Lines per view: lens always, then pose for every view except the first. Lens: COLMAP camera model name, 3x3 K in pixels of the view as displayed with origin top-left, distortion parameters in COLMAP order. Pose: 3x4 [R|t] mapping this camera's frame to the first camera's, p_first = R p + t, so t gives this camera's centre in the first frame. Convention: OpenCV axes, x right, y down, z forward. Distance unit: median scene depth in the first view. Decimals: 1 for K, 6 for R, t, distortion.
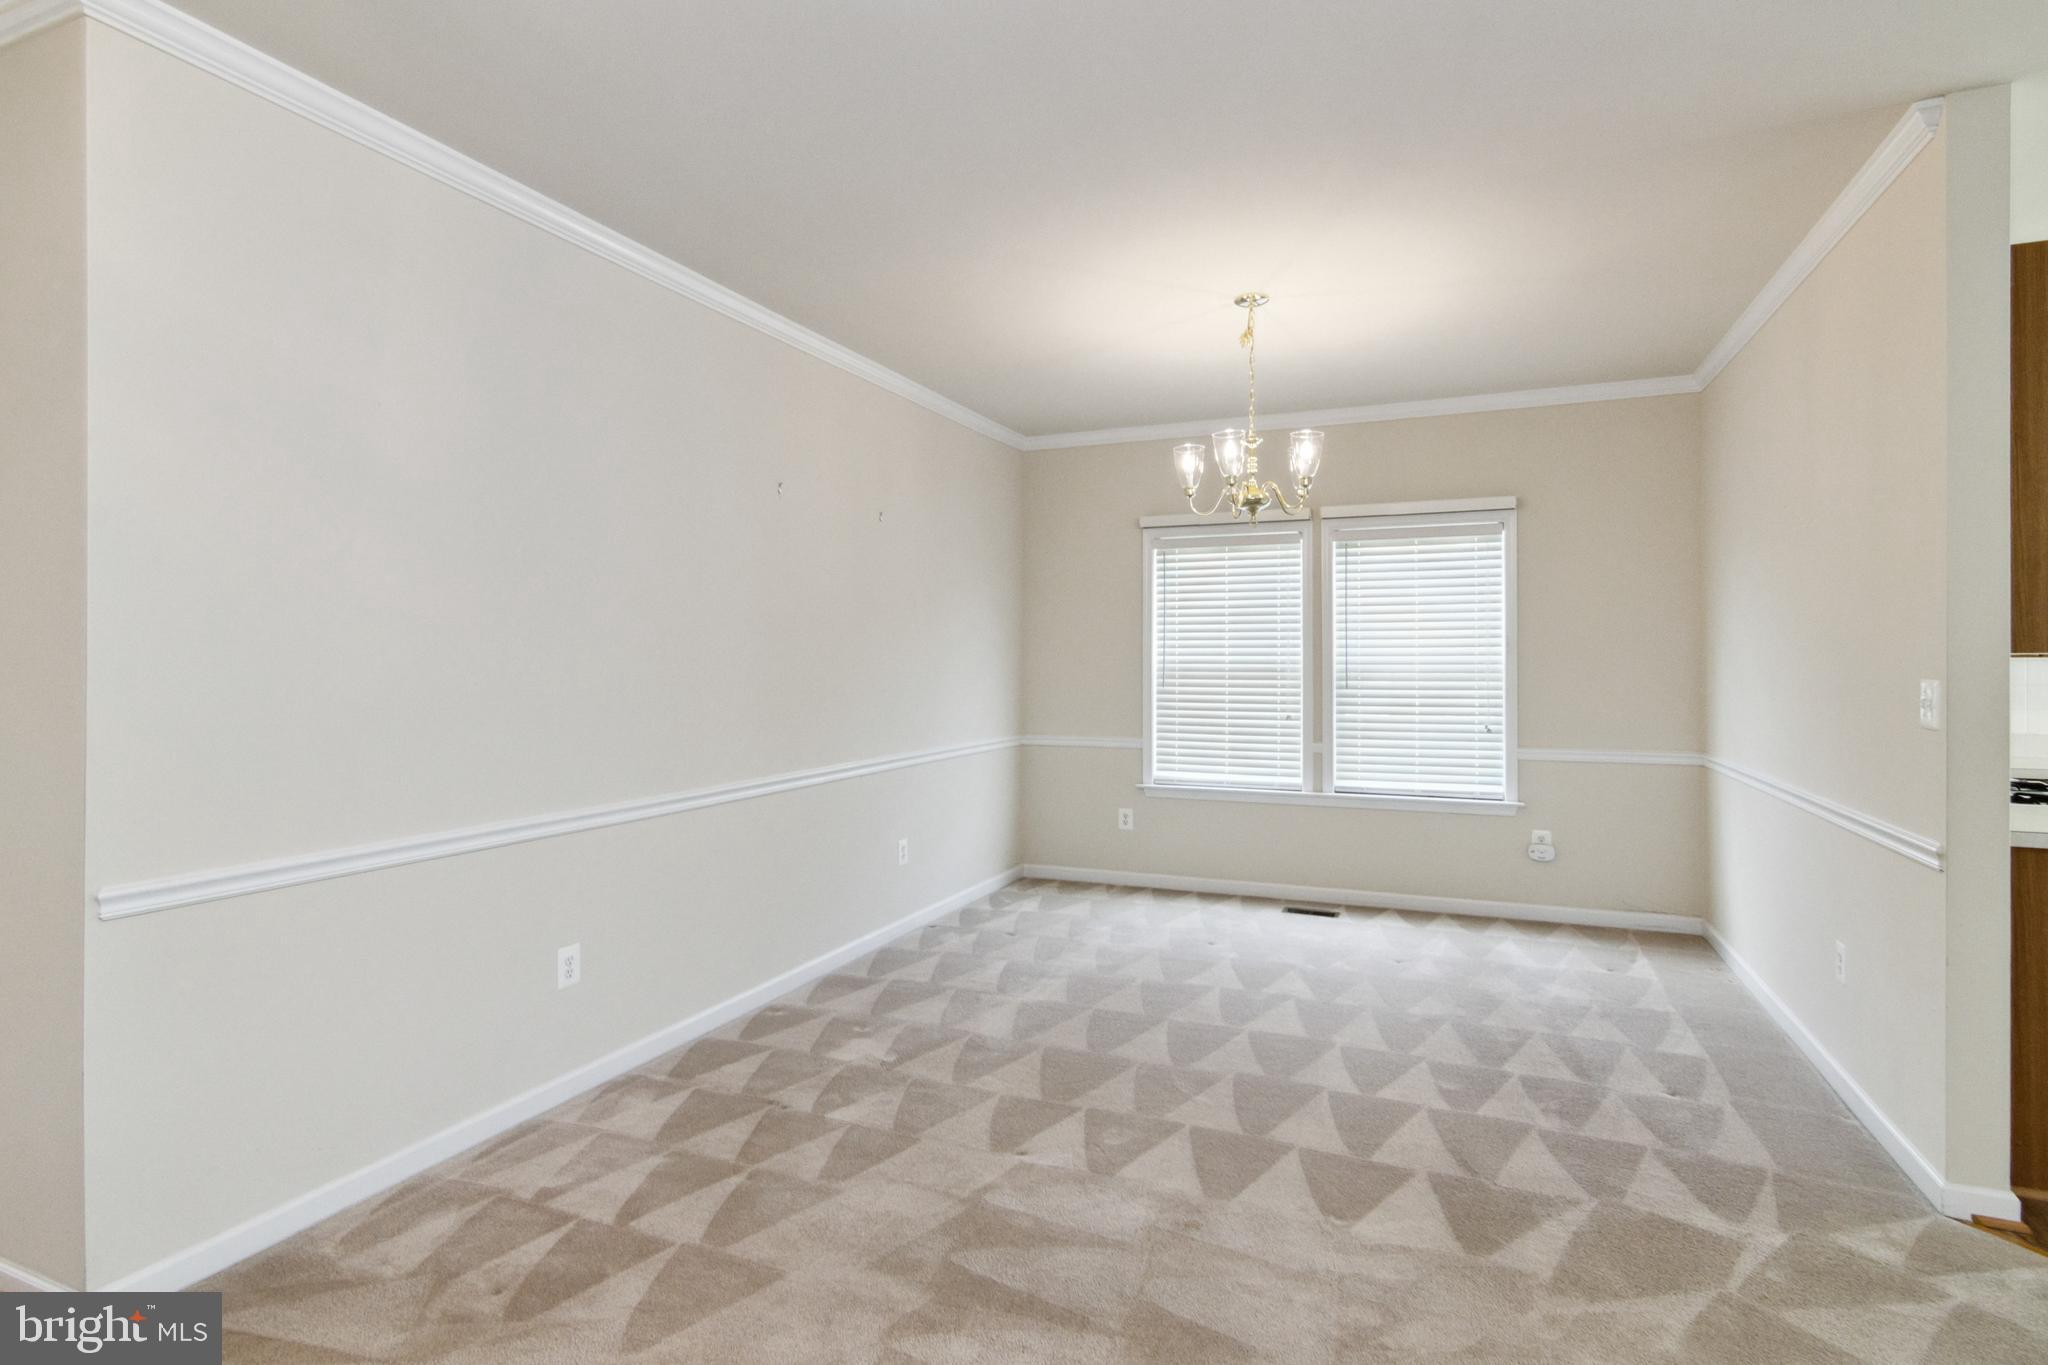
lens RADIAL K [[1050.7, 0, 1014.9], [0, 1050.7, 644.9], [0, 0, 1]] dist [-0.005479, 0.003243]
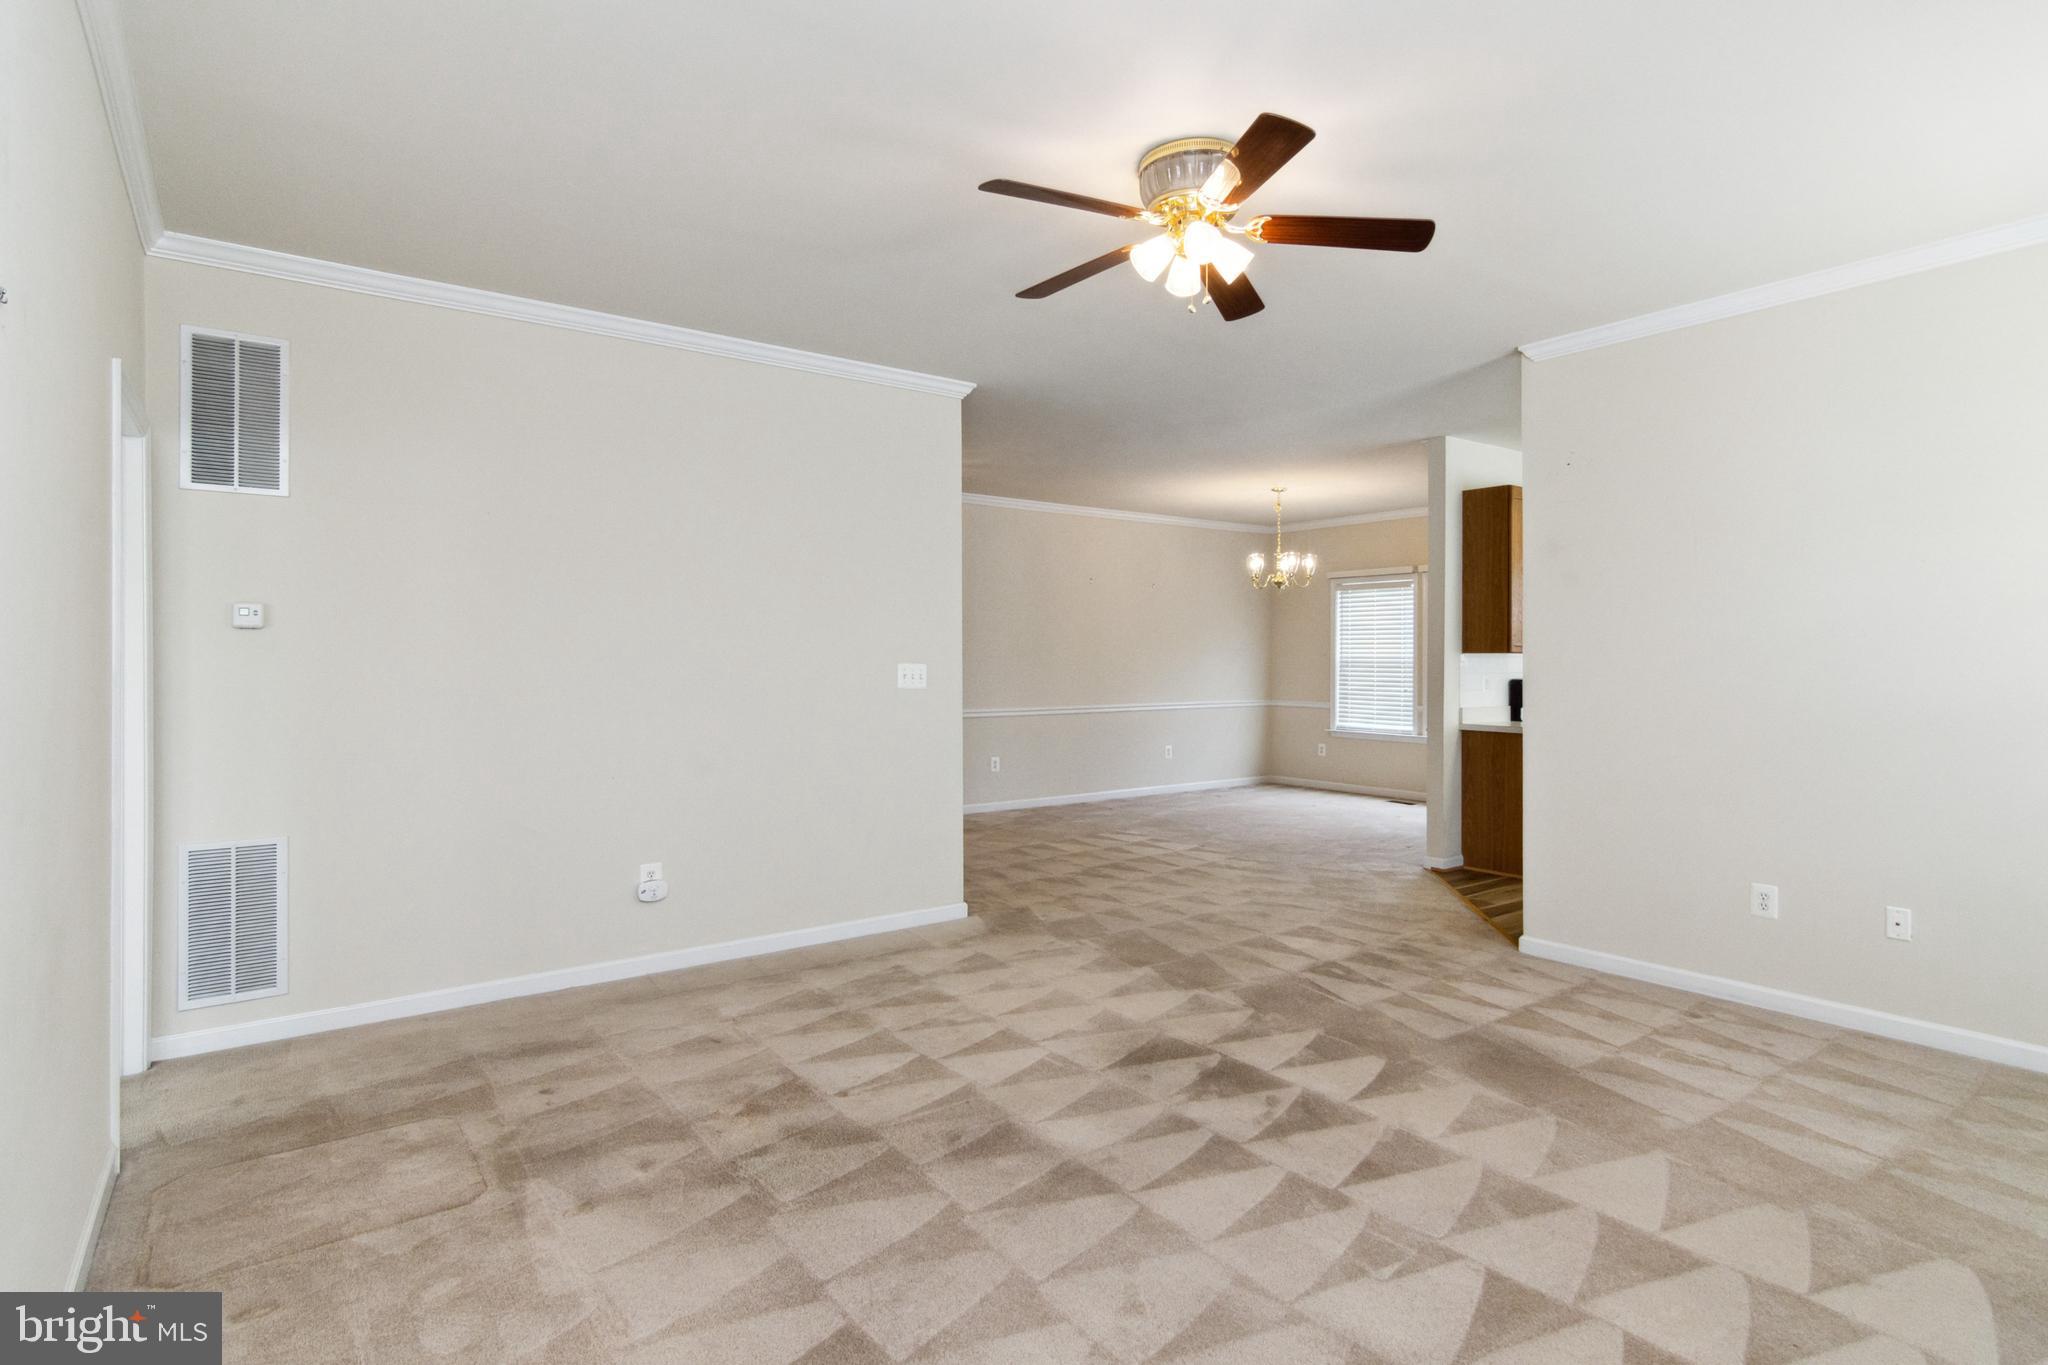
lens RADIAL K [[1050.7, 0, 996.8], [0, 1050.7, 648.9], [0, 0, 1]] dist [-0.005479, 0.003243]
pose [[0.850028, -0.003095, -0.526728, 0.563660], [0.006022, 0.999974, 0.003843, -0.007729], [0.526703, -0.006439, 0.850025, -0.737000]]
